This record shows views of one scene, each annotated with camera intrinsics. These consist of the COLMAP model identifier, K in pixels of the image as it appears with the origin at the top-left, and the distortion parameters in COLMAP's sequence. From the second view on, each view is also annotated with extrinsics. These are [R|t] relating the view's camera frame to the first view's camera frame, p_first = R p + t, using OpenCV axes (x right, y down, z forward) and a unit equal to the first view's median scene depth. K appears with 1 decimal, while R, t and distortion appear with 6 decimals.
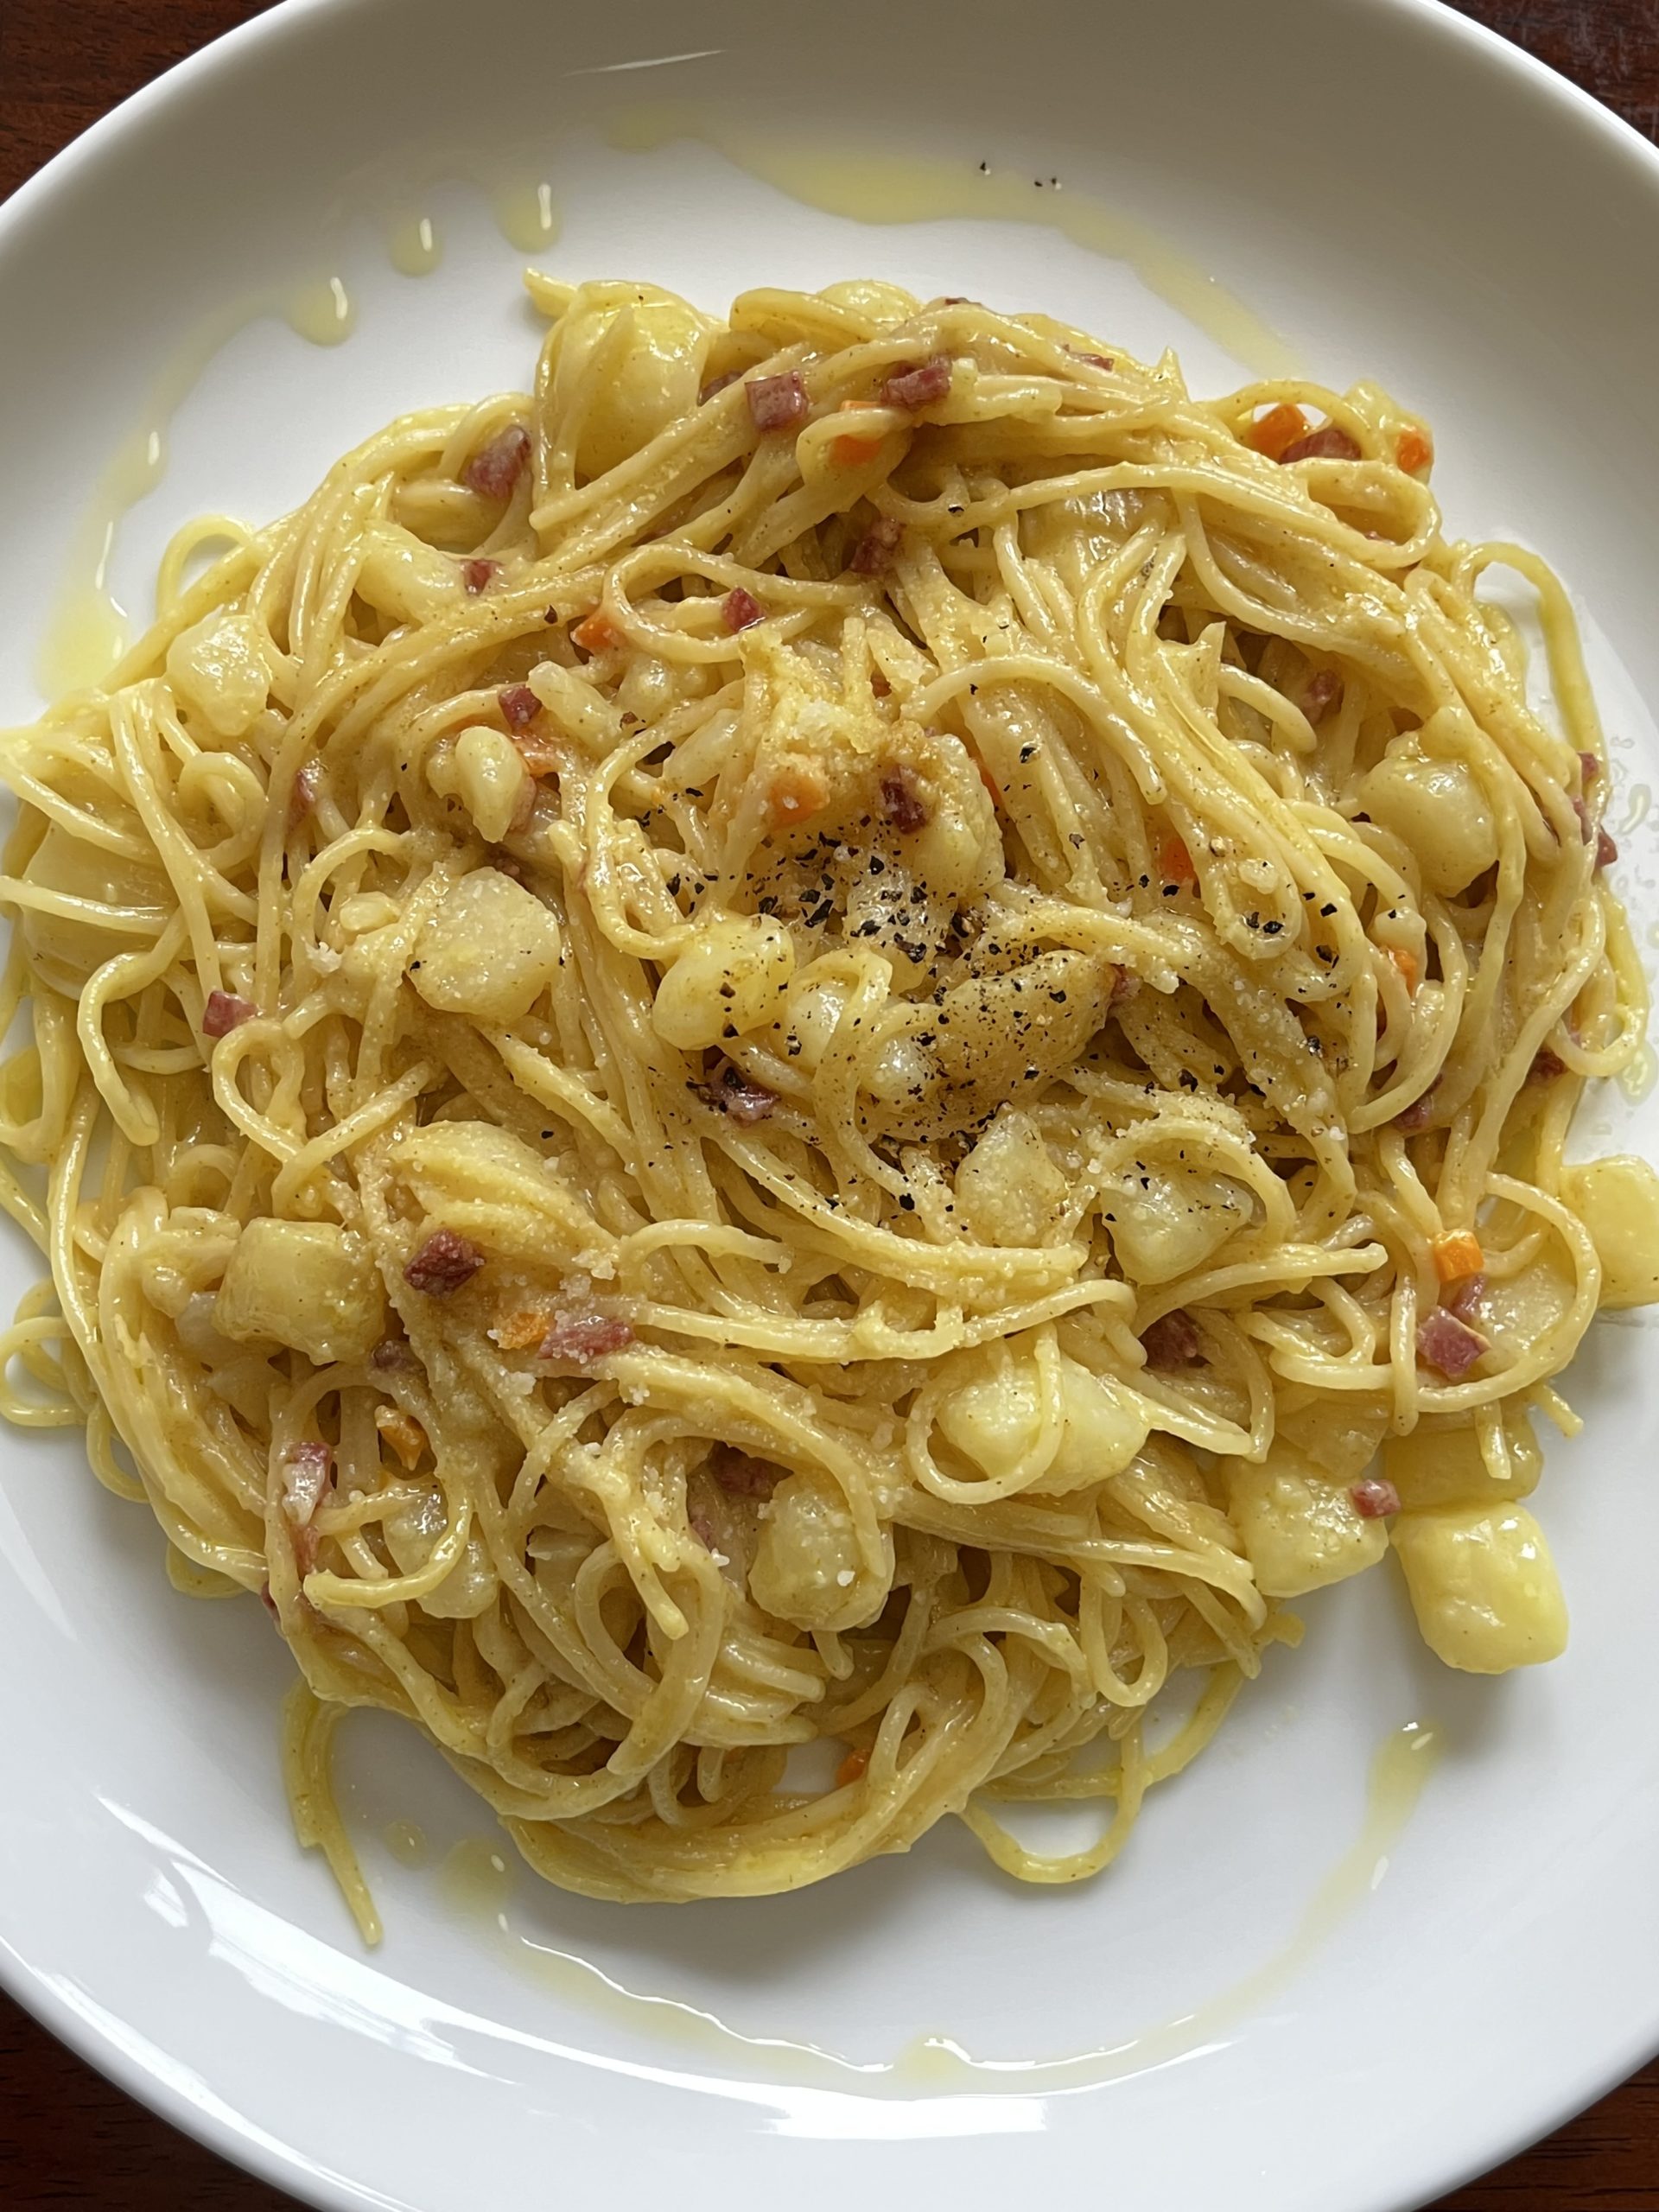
lens RADIAL K [[2516.0, 0, 829.5], [0, 2516.0, 1106.0], [0, 0, 1]] dist [-0.014331, -0.012412]
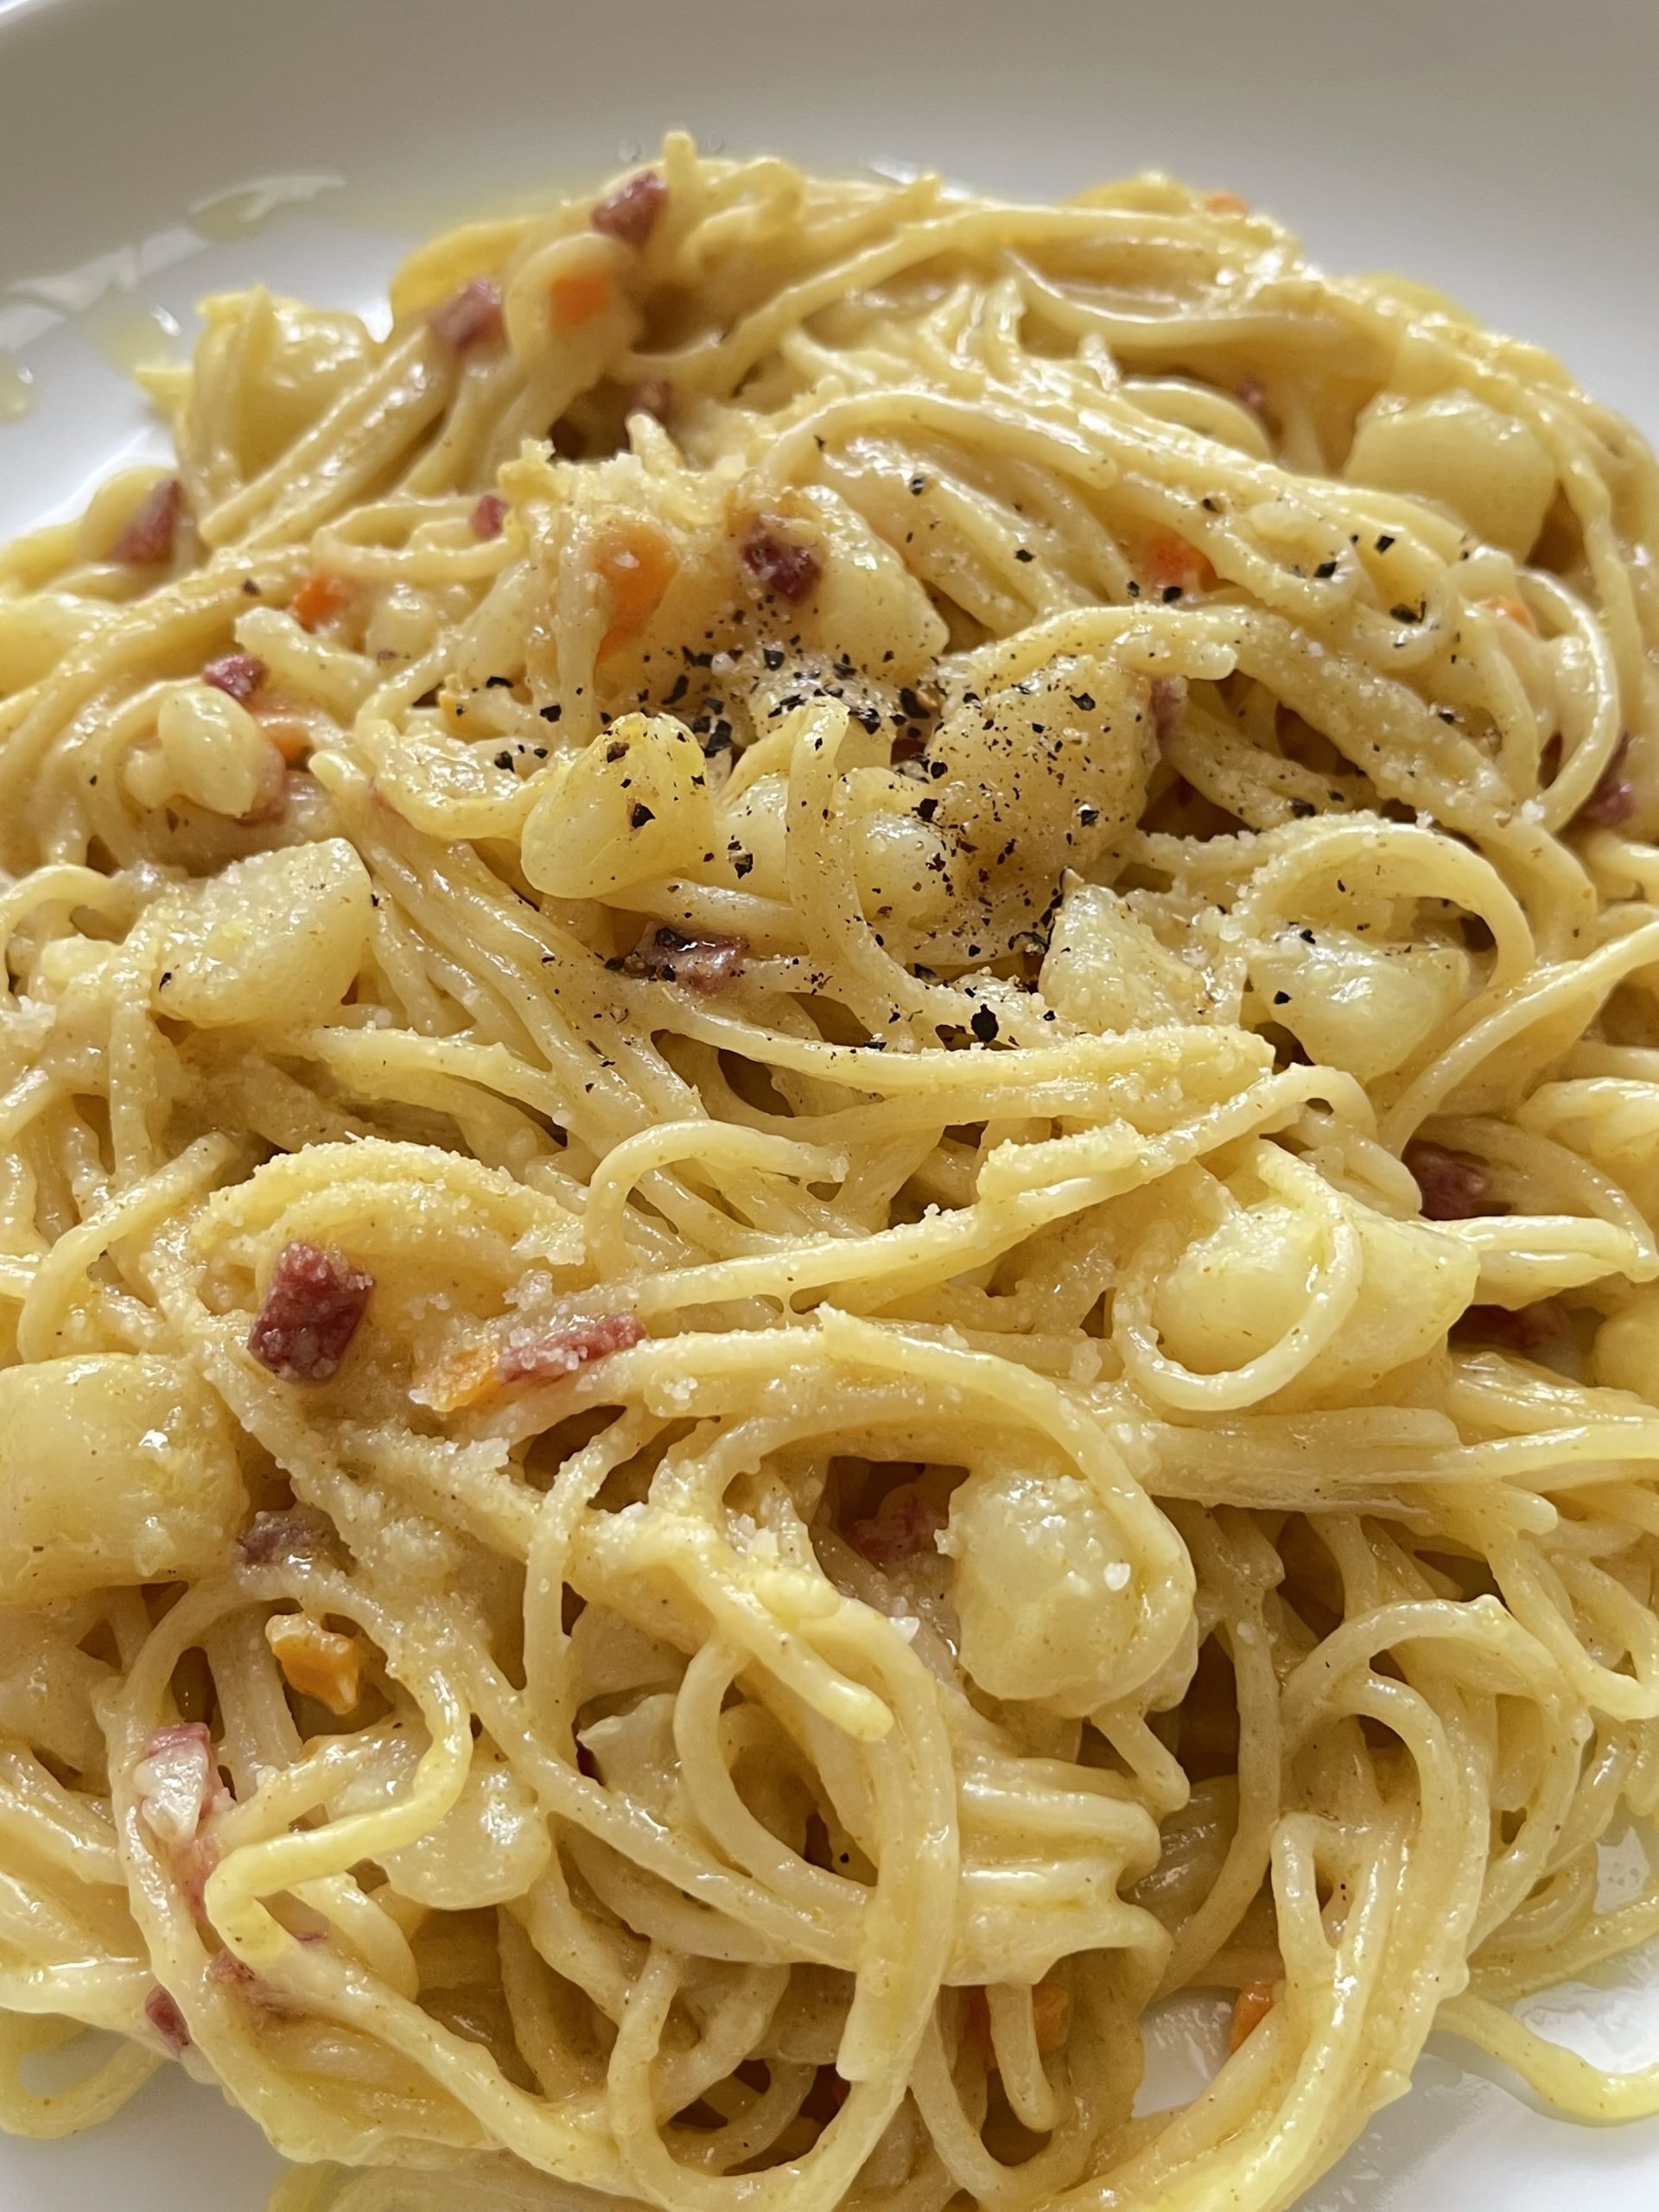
lens RADIAL K [[2516.0, 0, 829.5], [0, 2516.0, 1106.0], [0, 0, 1]] dist [-0.014331, -0.012412]
pose [[0.943467, -0.302768, 0.134913, -0.099424], [0.331201, 0.844797, -0.420265, 0.311380], [0.013268, 0.441190, 0.897316, 0.424589]]
